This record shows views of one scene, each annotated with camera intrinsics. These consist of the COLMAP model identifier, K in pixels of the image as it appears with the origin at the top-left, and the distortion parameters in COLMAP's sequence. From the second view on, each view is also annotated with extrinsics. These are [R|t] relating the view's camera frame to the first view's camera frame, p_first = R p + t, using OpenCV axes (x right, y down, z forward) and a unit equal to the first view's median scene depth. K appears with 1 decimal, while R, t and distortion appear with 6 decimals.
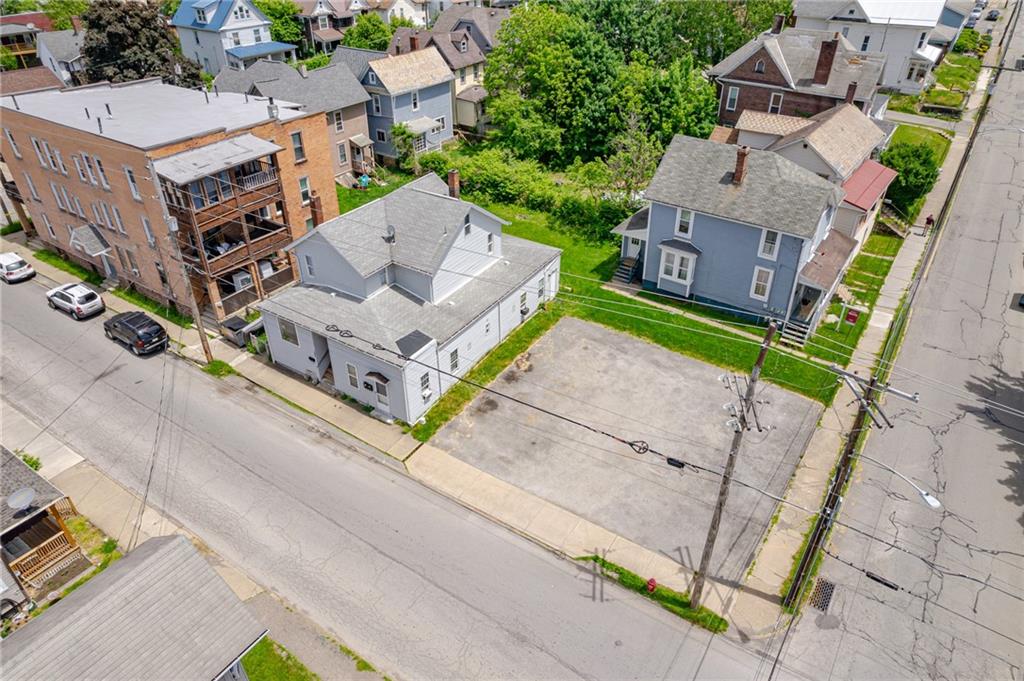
lens RADIAL K [[670.5, 0, 512.0], [0, 670.5, 340.5], [0, 0, 1]] dist [-0.001611, -0.000254]
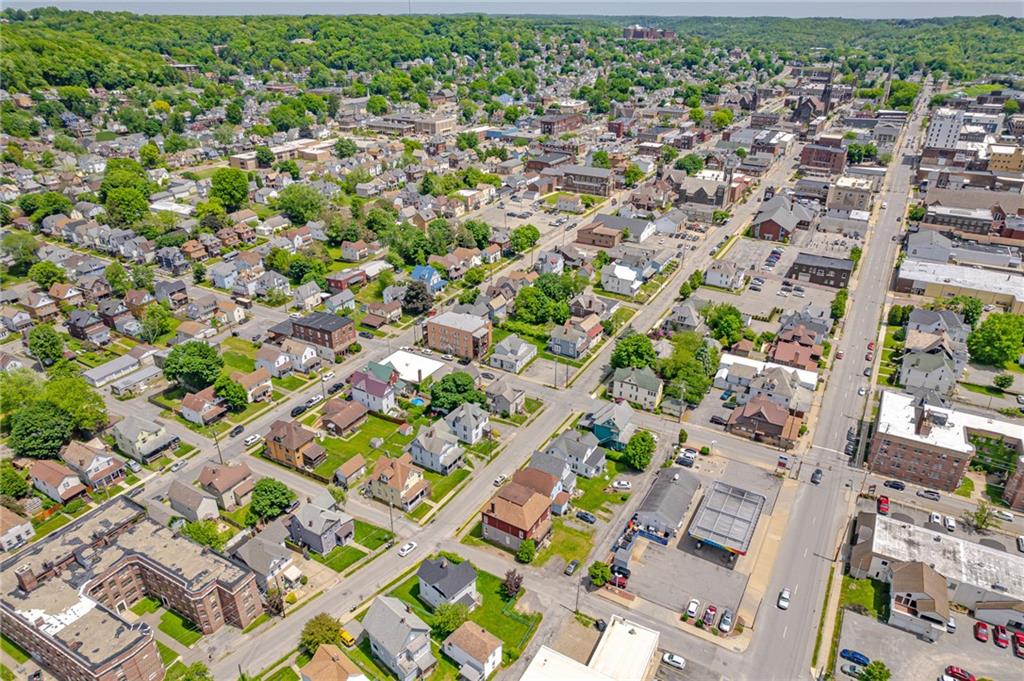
lens RADIAL K [[674.2, 0, 512.0], [0, 674.2, 340.5], [0, 0, 1]] dist [-0.000017, -0.000013]
pose [[0.997780, -0.030013, 0.059445, -0.372267], [0.036778, 0.992544, -0.116202, 0.371008], [-0.055514, 0.118130, 0.991445, -3.630864]]
